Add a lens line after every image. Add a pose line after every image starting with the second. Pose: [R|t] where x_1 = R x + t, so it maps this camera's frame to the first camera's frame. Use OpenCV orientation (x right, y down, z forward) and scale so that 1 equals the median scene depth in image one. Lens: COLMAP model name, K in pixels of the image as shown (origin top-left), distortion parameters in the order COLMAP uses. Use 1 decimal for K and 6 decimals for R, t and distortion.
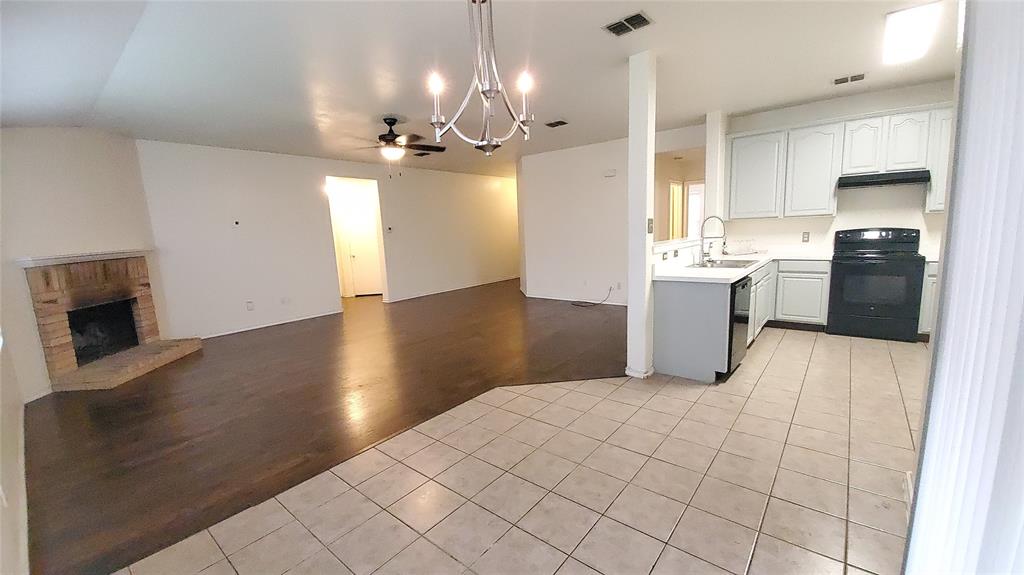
lens RADIAL K [[401.2, 0, 511.1], [0, 401.2, 291.8], [0, 0, 1]] dist [0.007501, -0.014061]
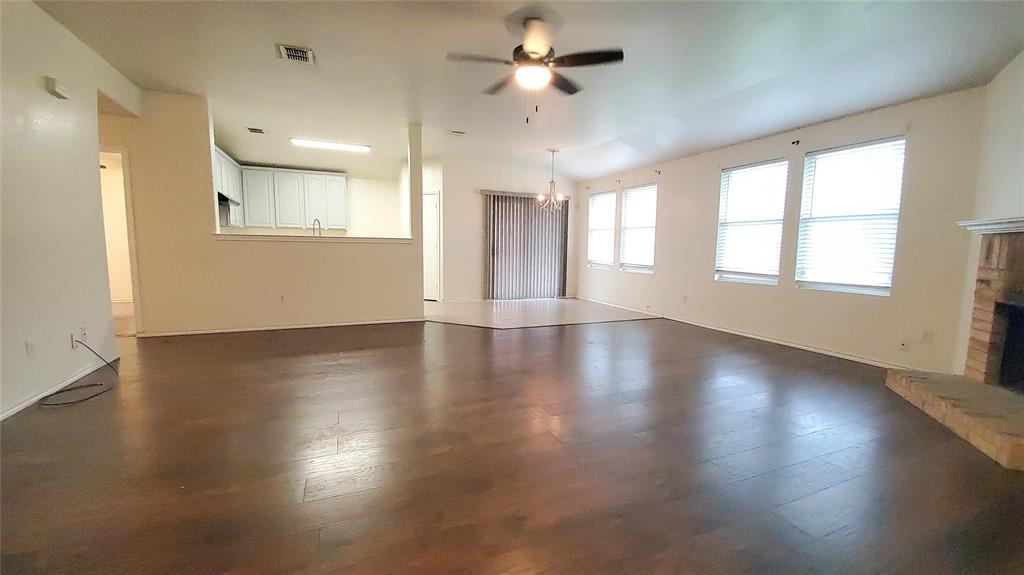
lens RADIAL K [[401.2, 0, 513.1], [0, 401.2, 293.9], [0, 0, 1]] dist [0.007501, -0.014061]
pose [[-0.883784, -0.023710, 0.467293, -0.631078], [0.096507, 0.968003, 0.231639, -0.189709], [-0.457833, 0.249816, -0.853218, 1.817120]]
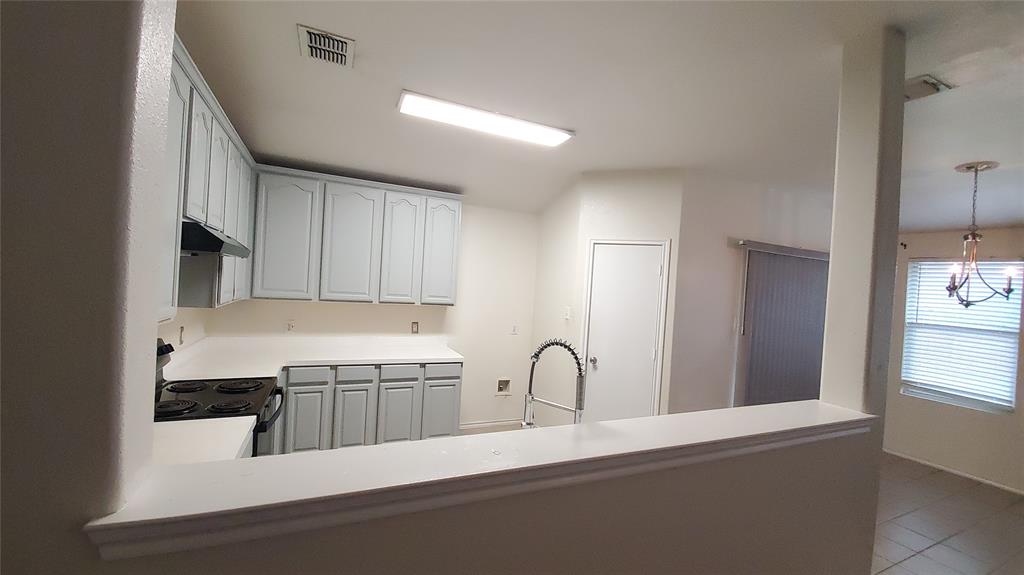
lens RADIAL K [[401.2, 0, 512.8], [0, 401.2, 292.0], [0, 0, 1]] dist [0.007501, -0.014061]
pose [[-0.894645, -0.016757, 0.446463, 0.382536], [0.048917, 0.989615, 0.135166, -0.269323], [-0.444091, 0.142766, -0.884534, 1.271996]]
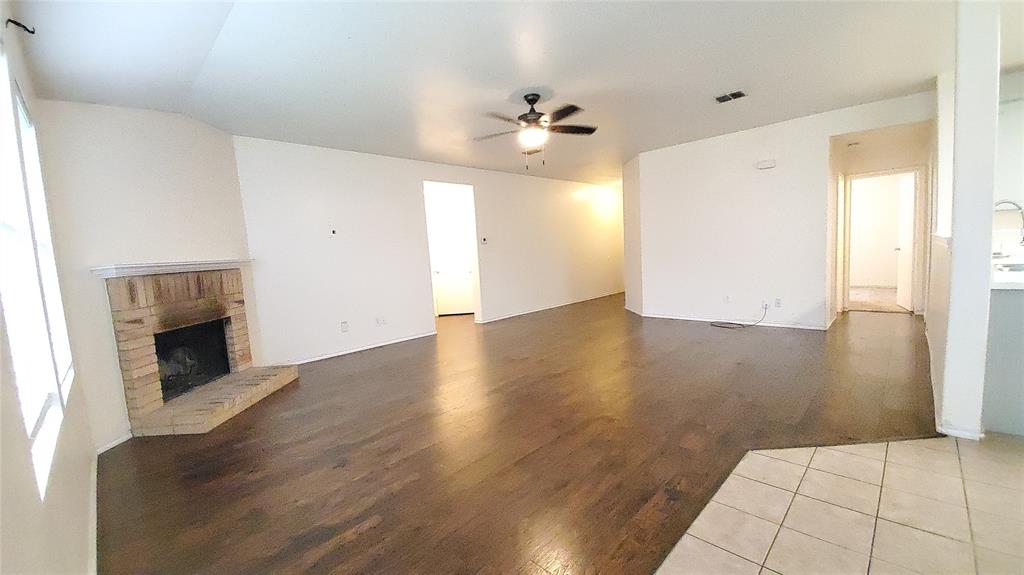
lens RADIAL K [[401.2, 0, 515.2], [0, 401.2, 293.7], [0, 0, 1]] dist [0.007501, -0.014061]
pose [[0.995911, -0.004877, -0.090212, -0.293365], [0.000738, 0.998948, -0.045858, 0.005806], [0.090340, 0.045604, 0.994866, 0.235756]]
